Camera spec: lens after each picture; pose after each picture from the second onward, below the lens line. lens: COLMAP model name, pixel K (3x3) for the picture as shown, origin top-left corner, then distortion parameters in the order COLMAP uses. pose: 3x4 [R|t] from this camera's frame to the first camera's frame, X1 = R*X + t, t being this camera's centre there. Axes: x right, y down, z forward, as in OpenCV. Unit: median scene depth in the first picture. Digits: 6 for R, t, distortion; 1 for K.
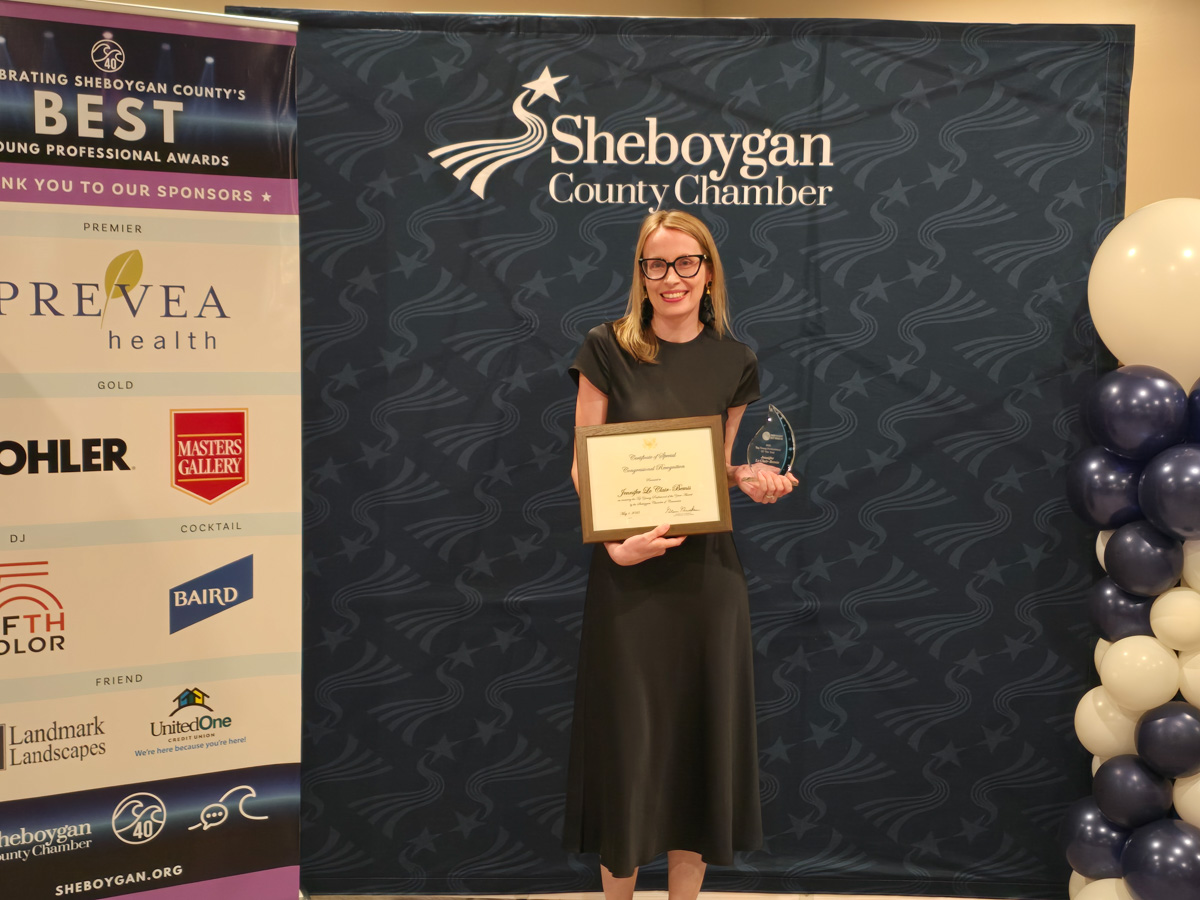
lens RADIAL K [[1552.8, 0, 611.5], [0, 1552.8, 435.0], [0, 0, 1]] dist [0.066180, -0.143037]
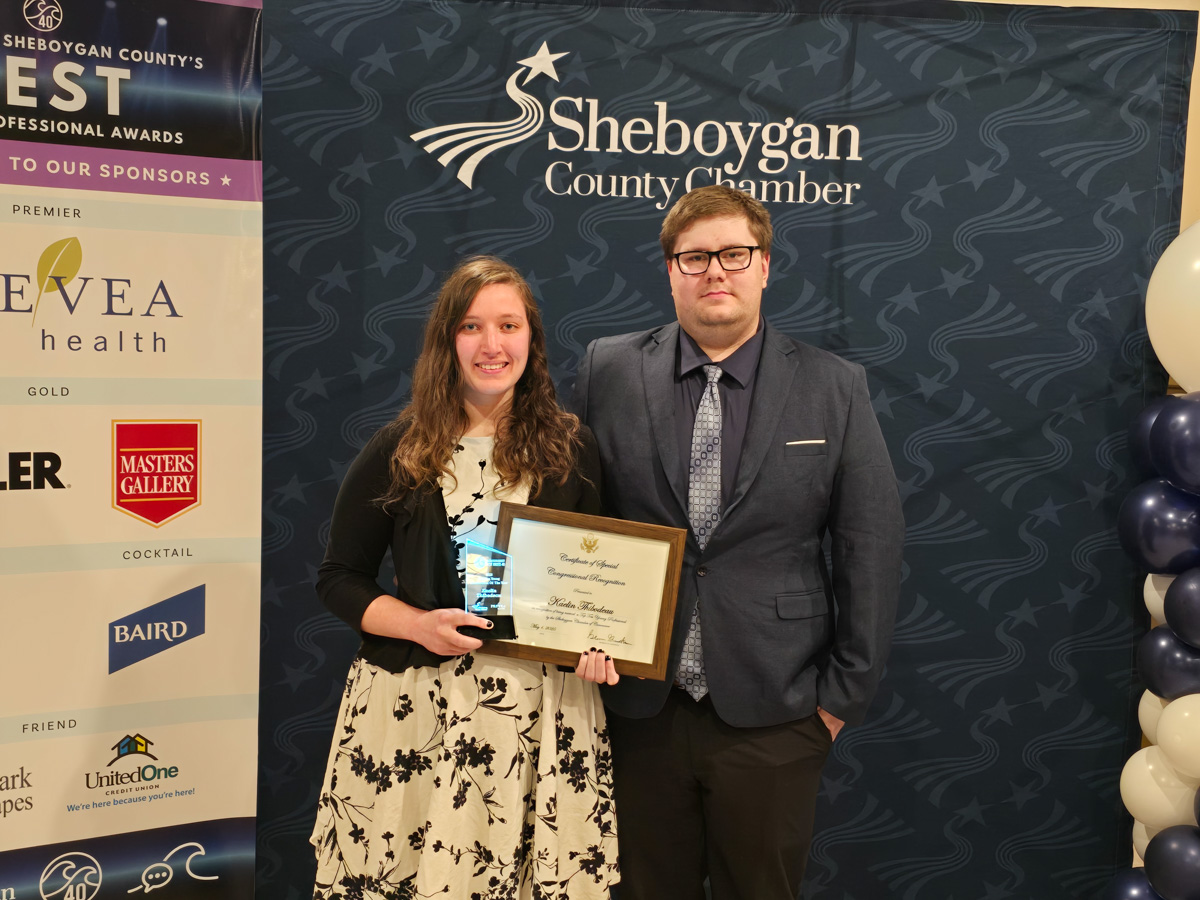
lens RADIAL K [[1534.2, 0, 621.3], [0, 1534.2, 463.8], [0, 0, 1]] dist [0.046790, -0.048281]
pose [[0.999494, 0.017884, 0.026316, -0.016782], [-0.018386, 0.999651, 0.018973, -0.012361], [-0.025967, -0.019447, 0.999474, 0.113824]]
